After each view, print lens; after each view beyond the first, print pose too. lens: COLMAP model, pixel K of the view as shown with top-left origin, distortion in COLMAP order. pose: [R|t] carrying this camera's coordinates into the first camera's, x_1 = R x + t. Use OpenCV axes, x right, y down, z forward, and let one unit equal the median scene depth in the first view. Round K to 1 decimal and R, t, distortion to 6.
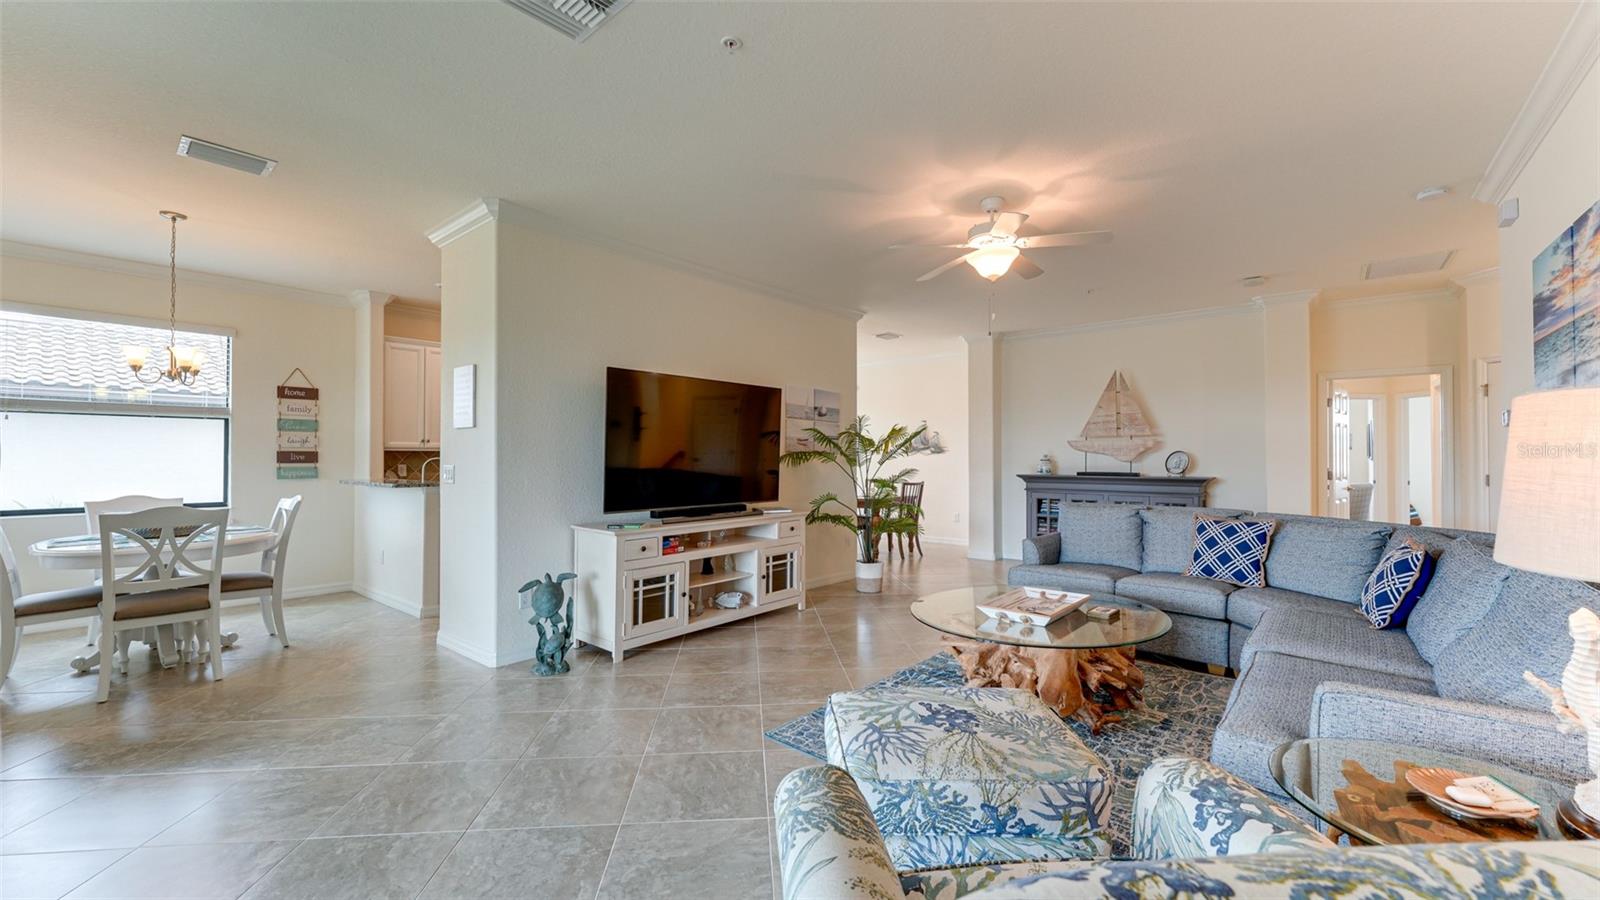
lens RADIAL K [[638.8, 0, 800.0], [0, 638.8, 450.0], [0, 0, 1]] dist [-0.000153, -0.000019]
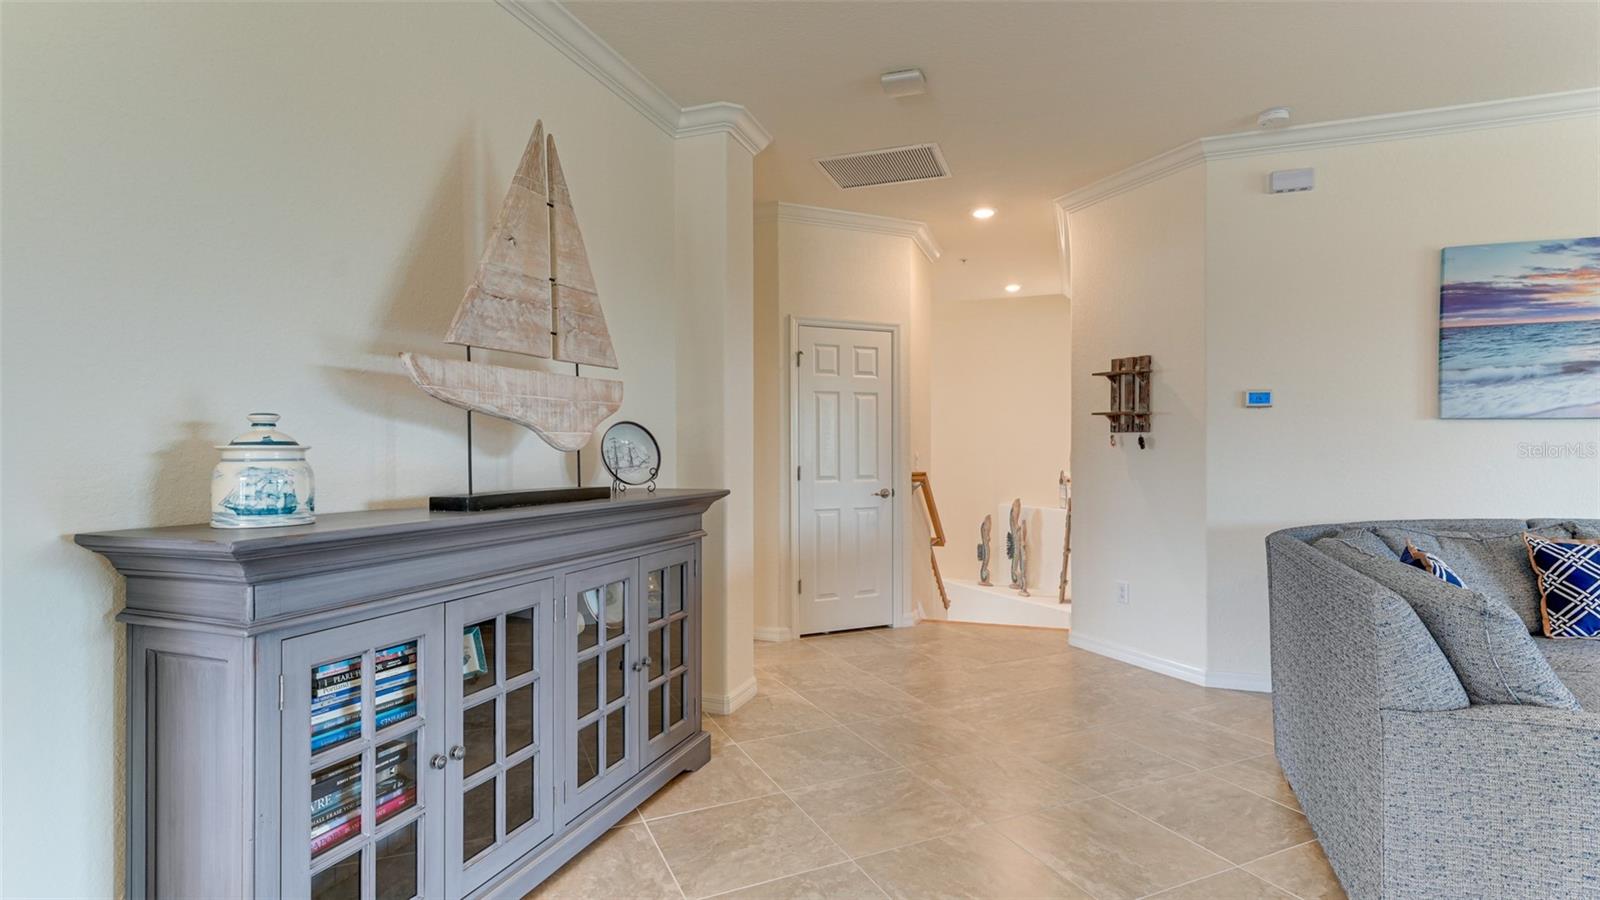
lens RADIAL K [[786.0, 0, 800.0], [0, 786.0, 450.0], [0, 0, 1]] dist [0.000223, 0.000009]
pose [[-0.336661, 0.006705, 0.941602, 0.121899], [-0.008408, 0.999913, -0.010126, 0.017983], [-0.941588, -0.011327, -0.336576, 0.904911]]
